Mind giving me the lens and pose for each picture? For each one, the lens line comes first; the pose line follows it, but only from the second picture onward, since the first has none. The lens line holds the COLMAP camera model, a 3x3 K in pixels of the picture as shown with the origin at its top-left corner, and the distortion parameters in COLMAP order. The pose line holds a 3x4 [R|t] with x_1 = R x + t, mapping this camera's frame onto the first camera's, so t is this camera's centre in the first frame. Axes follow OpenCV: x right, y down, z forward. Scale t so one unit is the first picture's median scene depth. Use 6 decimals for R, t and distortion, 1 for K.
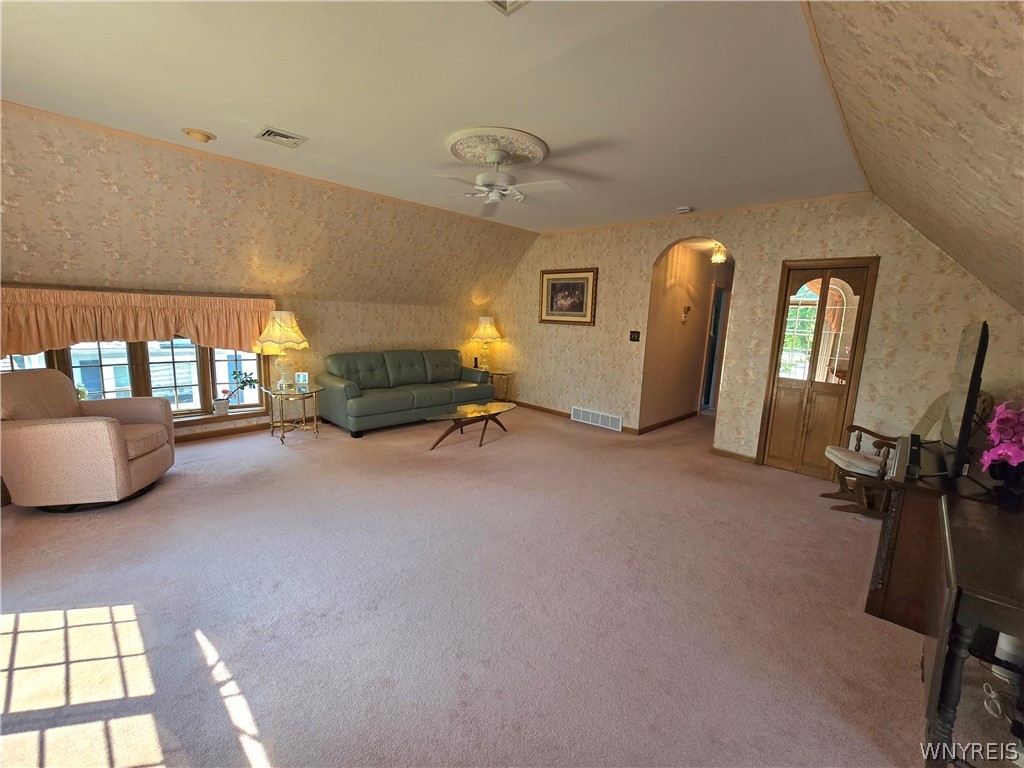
lens RADIAL K [[420.5, 0, 509.7], [0, 420.5, 379.0], [0, 0, 1]] dist [-0.001673, 0.000002]
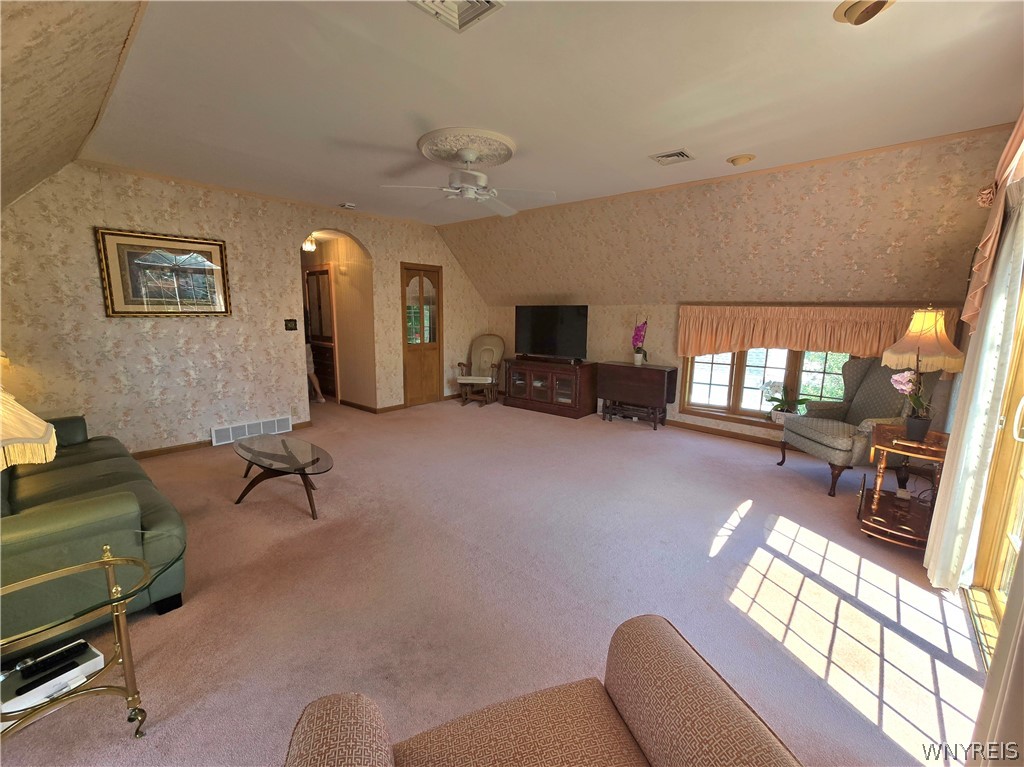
lens RADIAL K [[435.1, 0, 509.4], [0, 435.1, 385.2], [0, 0, 1]] dist [-0.001236, -0.000071]
pose [[-0.062196, -0.211214, 0.975459, -0.702224], [0.141671, 0.965587, 0.218110, -0.115748], [-0.987958, 0.151760, -0.030133, 0.582892]]
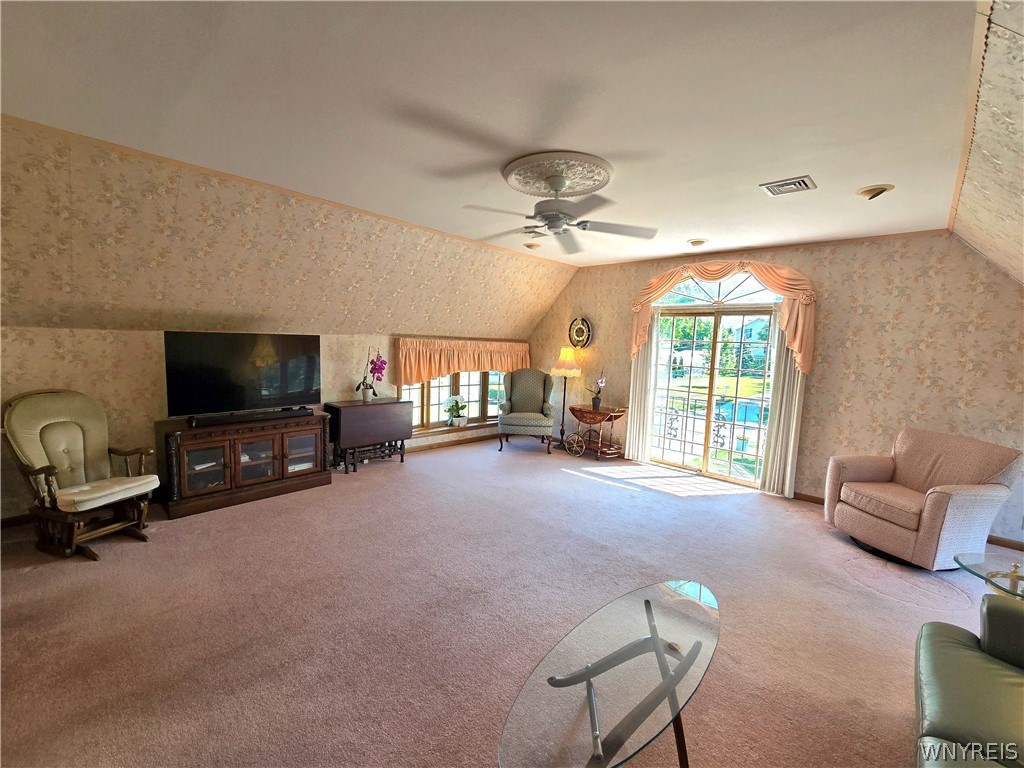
lens RADIAL K [[447.6, 0, 515.9], [0, 447.6, 384.6], [0, 0, 1]] dist [0.016583, 0.000006]
pose [[-0.995546, -0.077104, -0.054259, 0.050571], [-0.088401, 0.963450, 0.252882, -0.203057], [0.032778, 0.256552, -0.965974, 1.193214]]
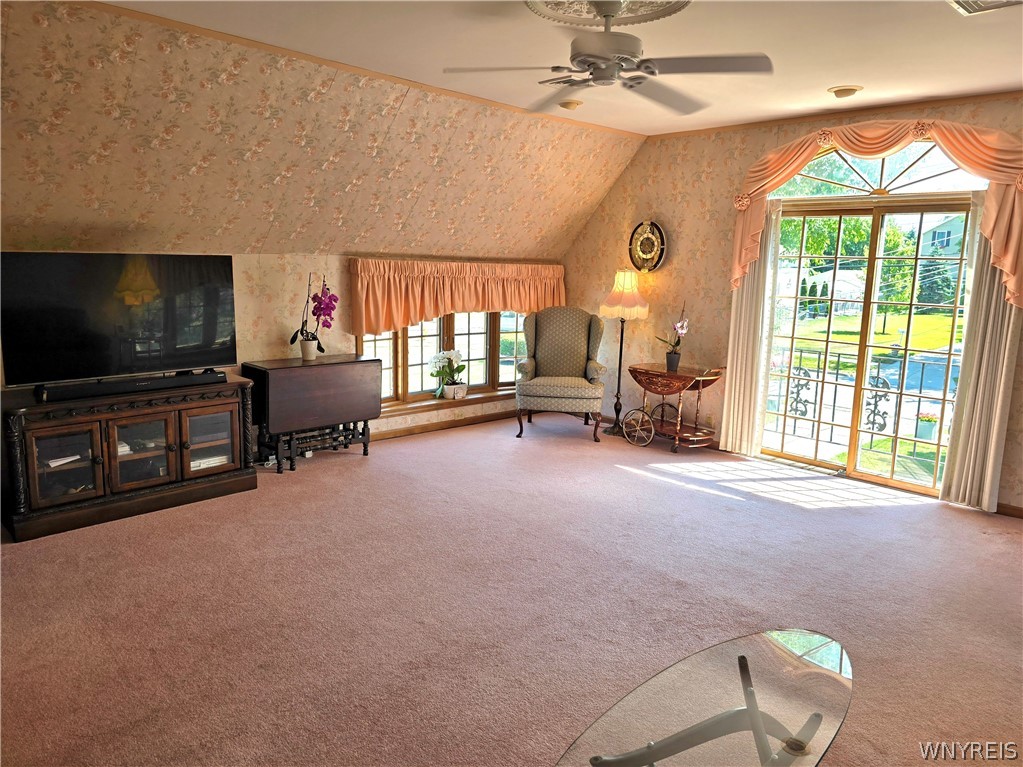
lens RADIAL K [[740.5, 0, 514.2], [0, 740.5, 372.4], [0, 0, 1]] dist [0.078751, -0.001671]
pose [[-0.997517, -0.068222, -0.017509, 0.051244], [-0.070291, 0.948510, 0.308849, -0.214256], [-0.004463, 0.309313, -0.950950, 1.231323]]
